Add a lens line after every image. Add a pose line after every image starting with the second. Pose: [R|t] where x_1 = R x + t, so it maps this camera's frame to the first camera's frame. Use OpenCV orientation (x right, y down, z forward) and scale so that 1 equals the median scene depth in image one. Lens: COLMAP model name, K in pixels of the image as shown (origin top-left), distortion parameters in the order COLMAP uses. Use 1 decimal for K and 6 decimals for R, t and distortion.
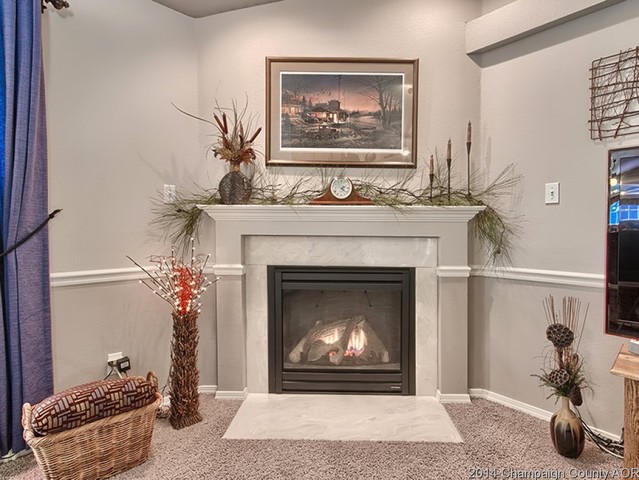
lens RADIAL K [[327.3, 0, 319.5], [0, 327.3, 240.0], [0, 0, 1]] dist [-0.001171, -0.000333]
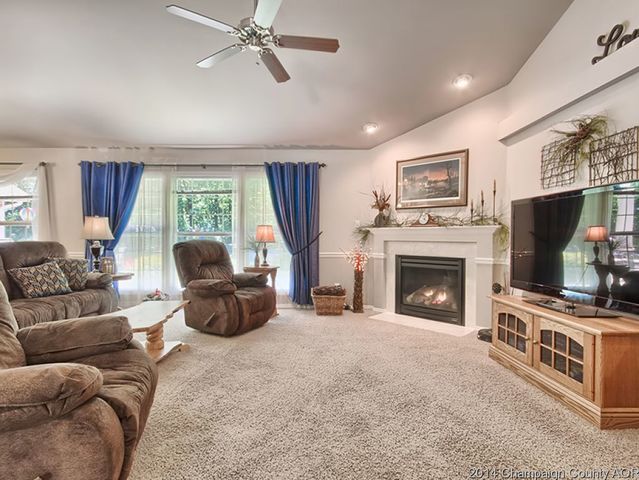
lens RADIAL K [[395.2, 0, 318.8], [0, 395.2, 249.5], [0, 0, 1]] dist [0.003874, 0.002969]
pose [[0.744947, 0.016973, -0.666907, 1.228528], [-0.023545, 0.999722, -0.000858, 0.057169], [0.666708, 0.016341, 0.745140, -1.320786]]
